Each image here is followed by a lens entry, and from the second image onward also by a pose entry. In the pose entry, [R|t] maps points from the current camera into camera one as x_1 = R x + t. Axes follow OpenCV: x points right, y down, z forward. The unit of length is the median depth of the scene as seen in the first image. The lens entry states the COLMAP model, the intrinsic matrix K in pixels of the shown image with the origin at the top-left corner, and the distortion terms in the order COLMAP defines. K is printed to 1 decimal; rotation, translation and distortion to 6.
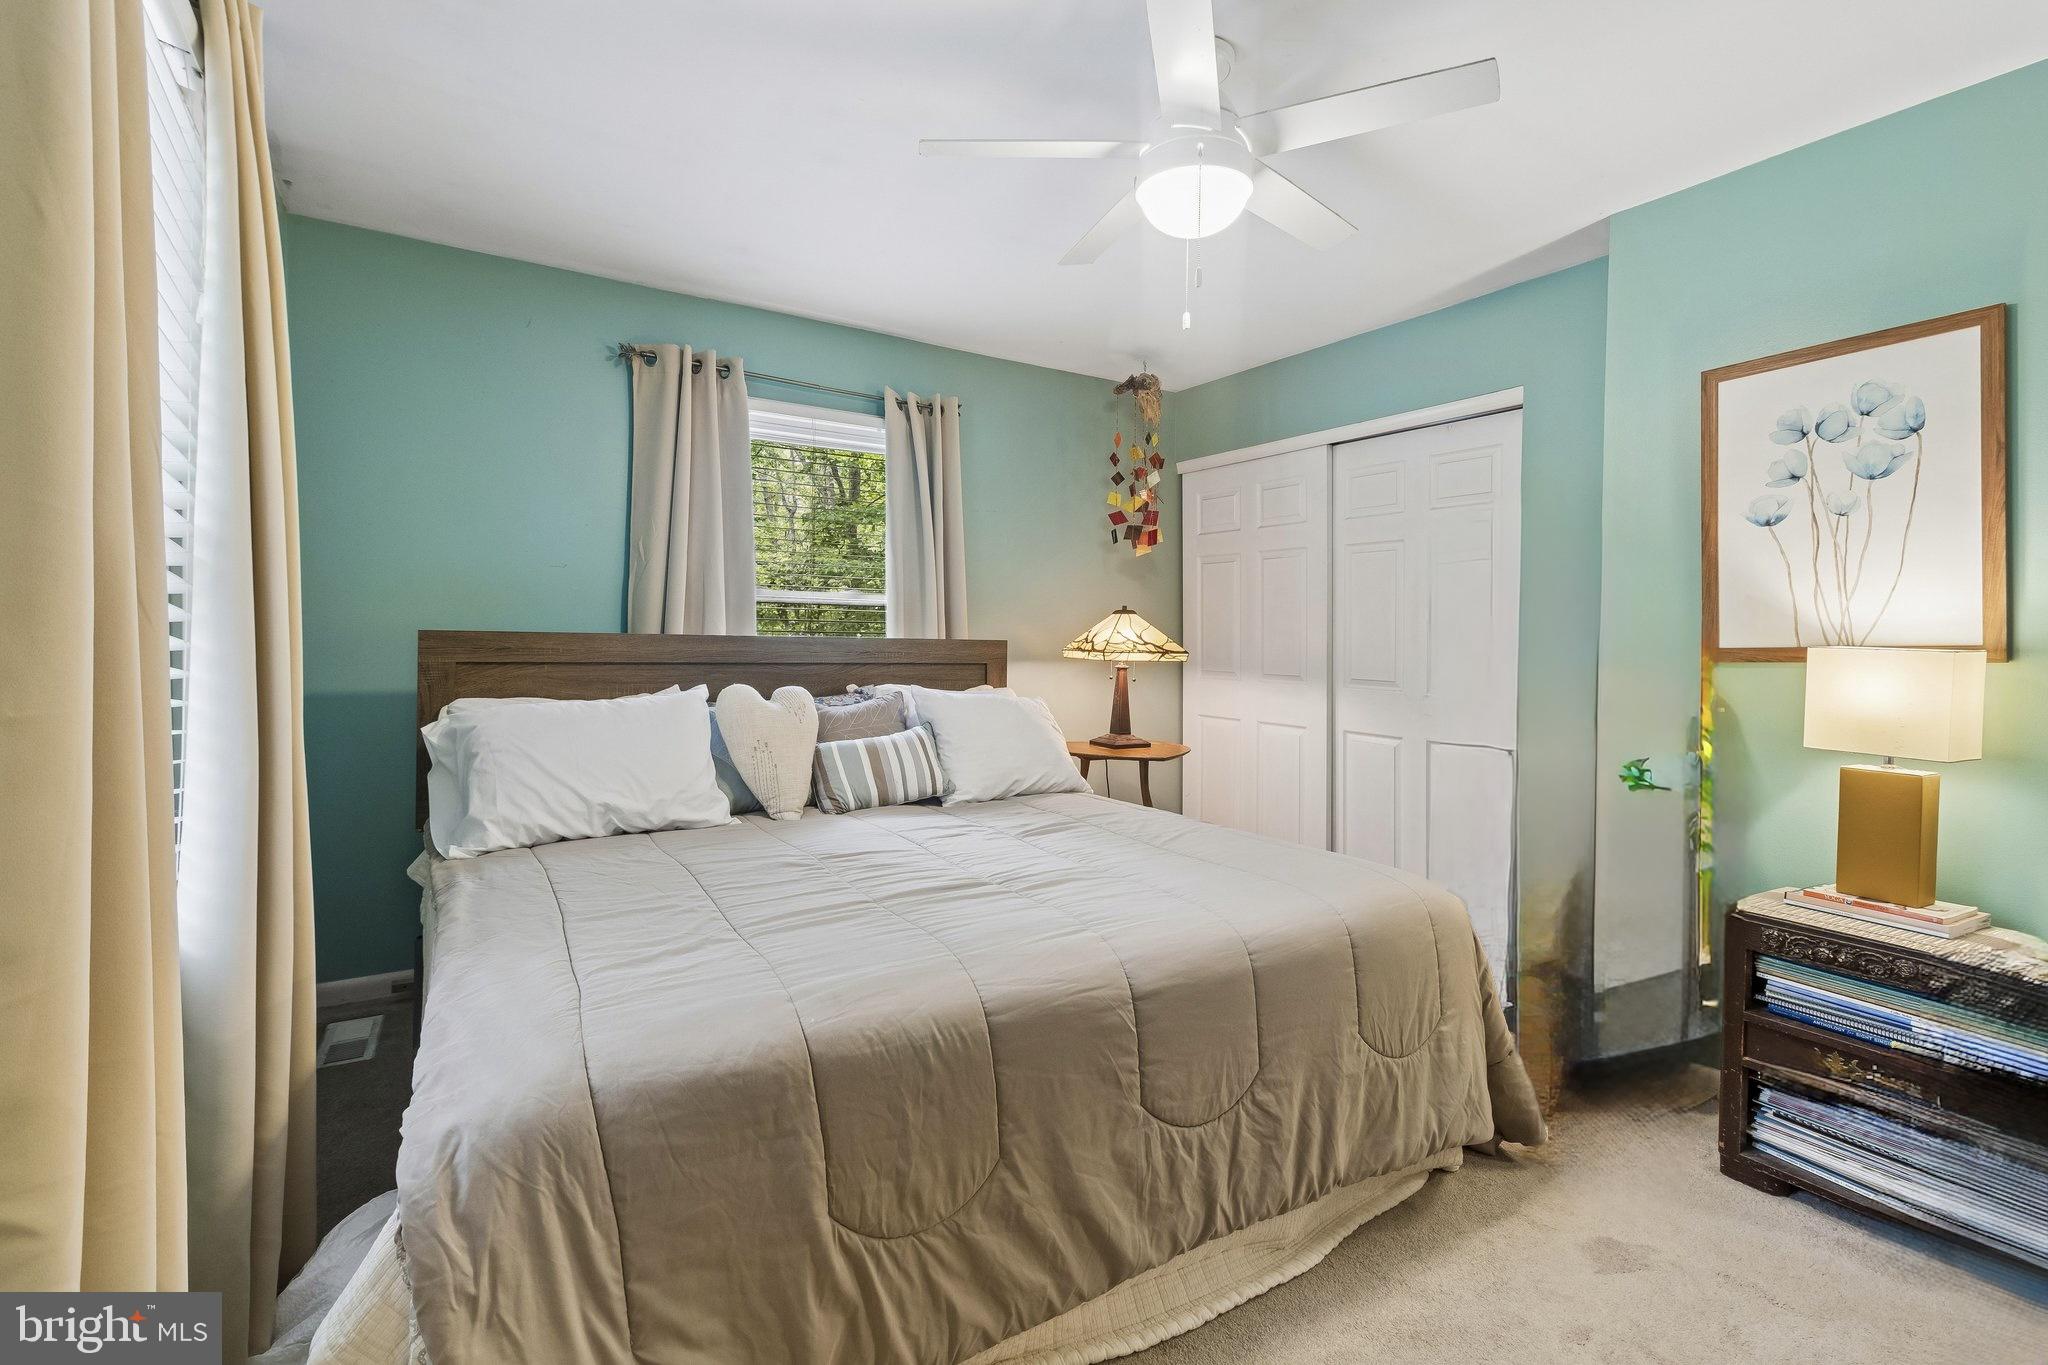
lens RADIAL K [[953.6, 0, 1028.7], [0, 953.6, 646.8], [0, 0, 1]] dist [0.004800, 0.000548]
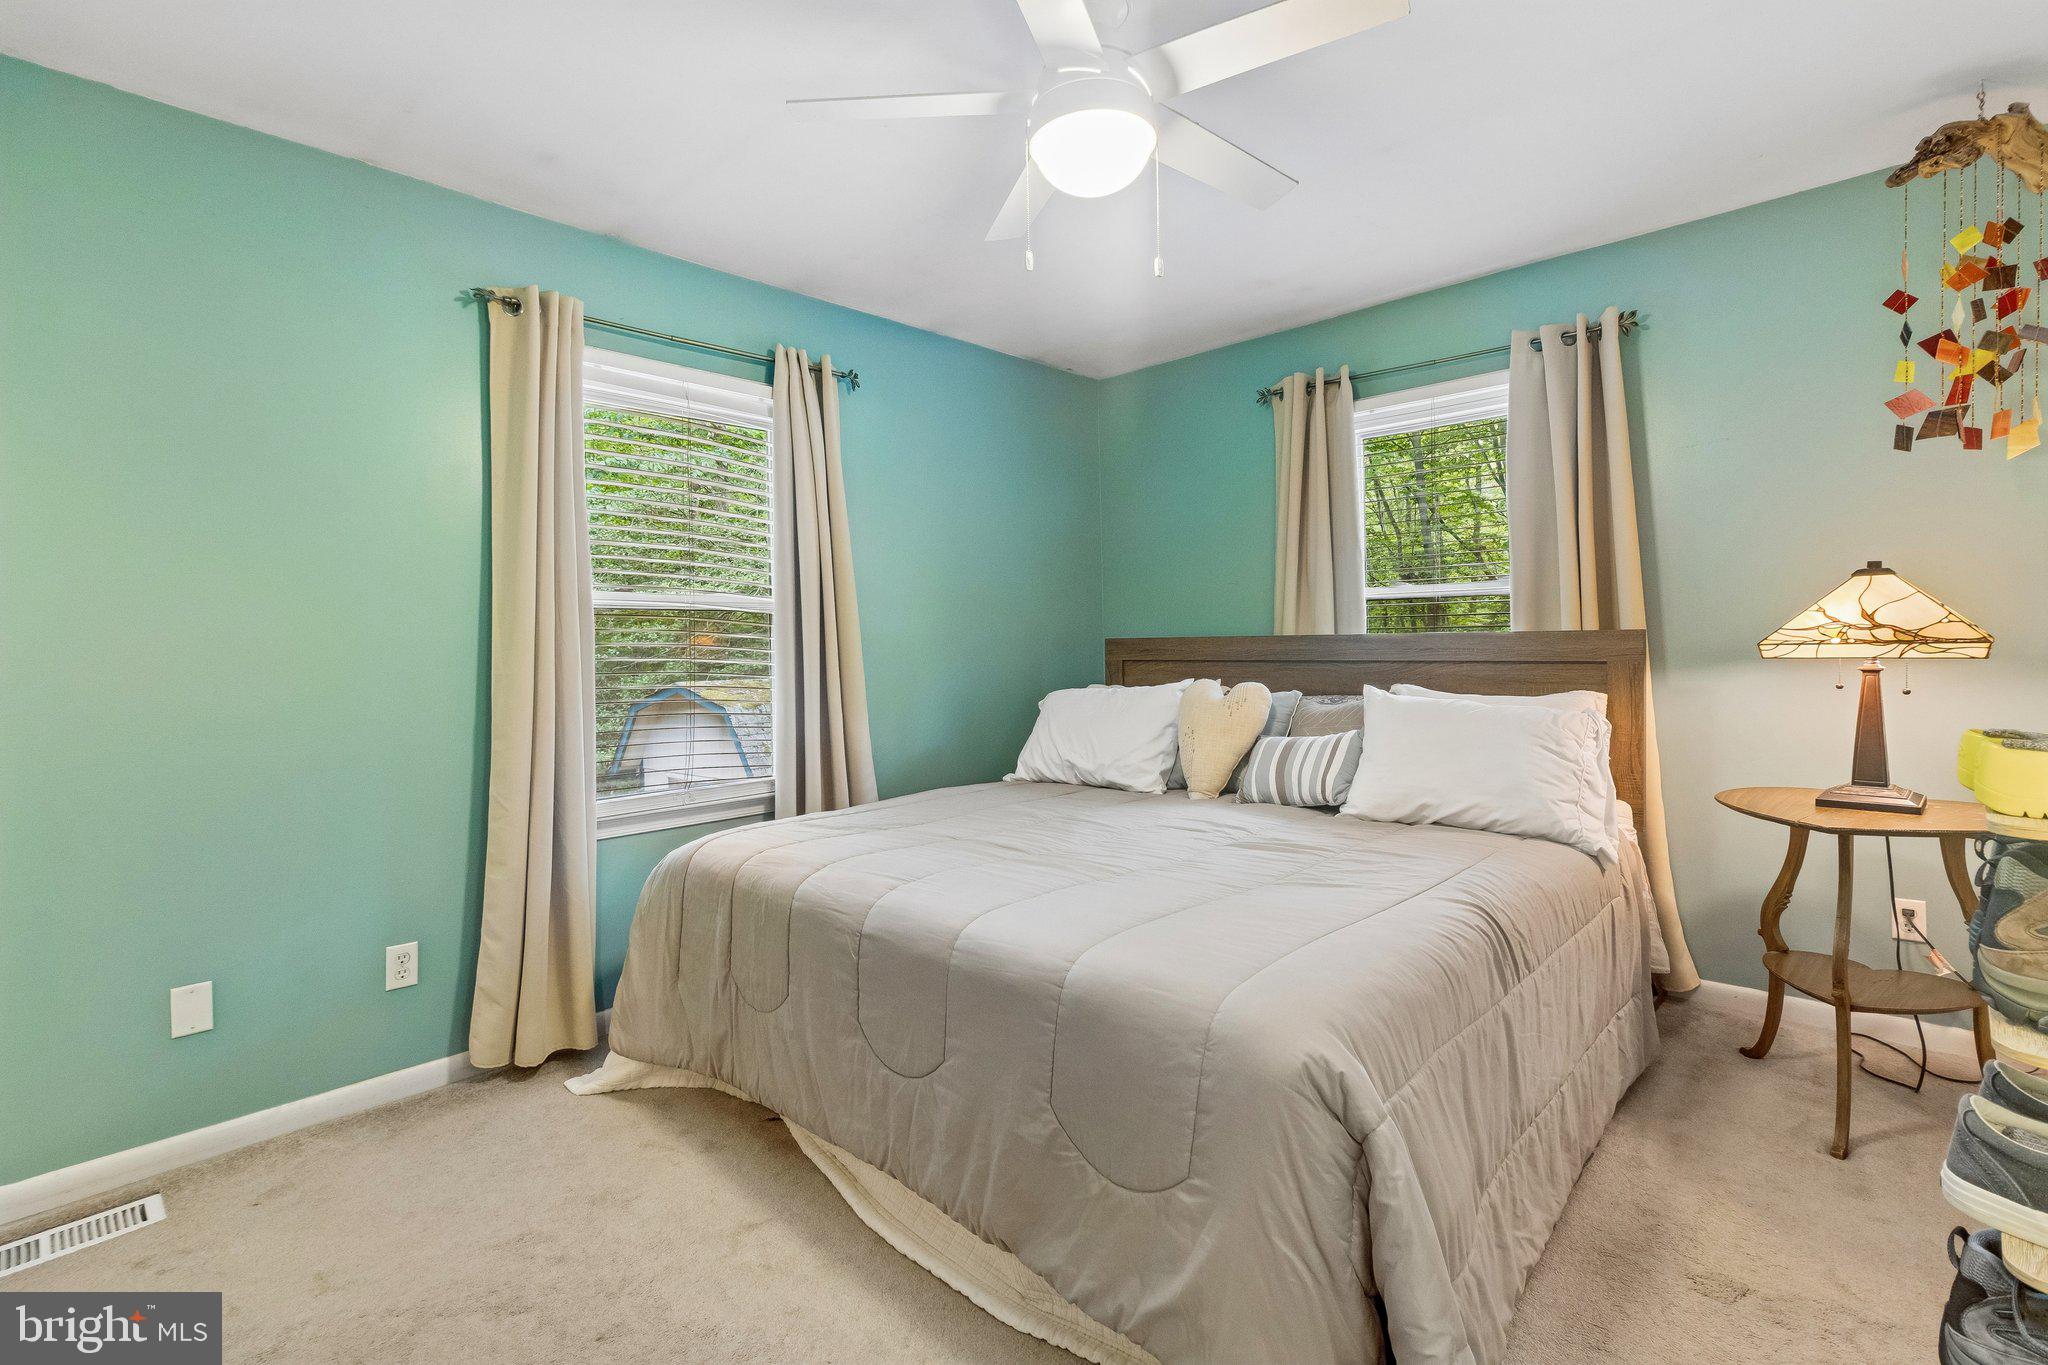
lens RADIAL K [[953.6, 0, 1028.7], [0, 953.6, 646.8], [0, 0, 1]] dist [0.004800, 0.000548]
pose [[0.217938, -0.014356, -0.975857, 0.714099], [0.014832, 0.999825, -0.011397, 0.009669], [0.975850, -0.011990, 0.218113, 0.496604]]
